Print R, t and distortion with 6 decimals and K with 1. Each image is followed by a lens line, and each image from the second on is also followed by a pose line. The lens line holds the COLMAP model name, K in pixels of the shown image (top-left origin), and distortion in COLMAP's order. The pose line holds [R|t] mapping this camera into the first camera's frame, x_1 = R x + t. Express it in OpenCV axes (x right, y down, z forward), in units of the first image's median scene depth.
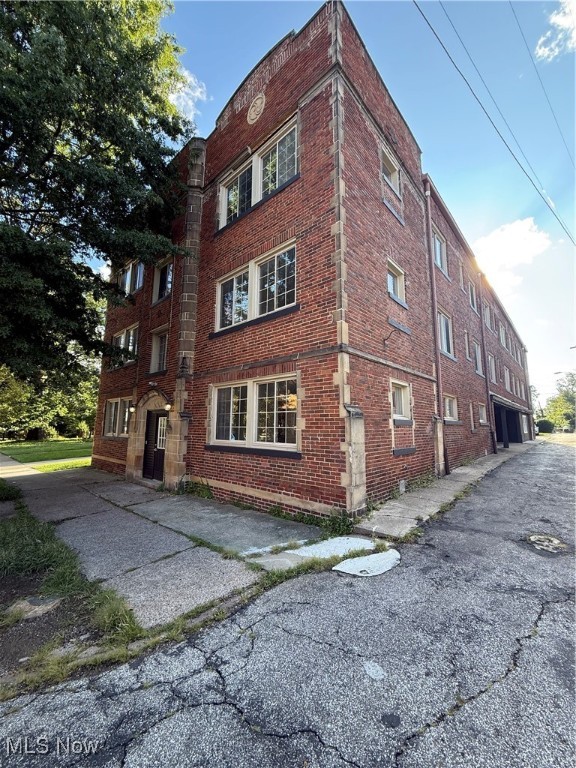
lens RADIAL K [[303.5, 0, 284.8], [0, 303.5, 382.2], [0, 0, 1]] dist [0.001429, -0.000054]
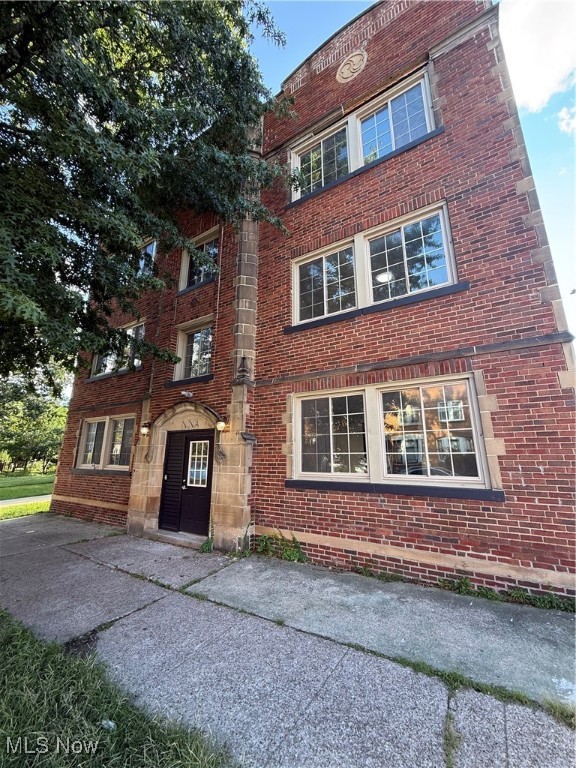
lens RADIAL K [[303.5, 0, 290.8], [0, 303.5, 385.2], [0, 0, 1]] dist [0.001429, -0.000054]
pose [[0.983465, 0.040781, 0.176448, -0.378130], [-0.024758, 0.995444, -0.092076, 0.053800], [-0.179399, 0.086186, 0.979994, 0.294150]]
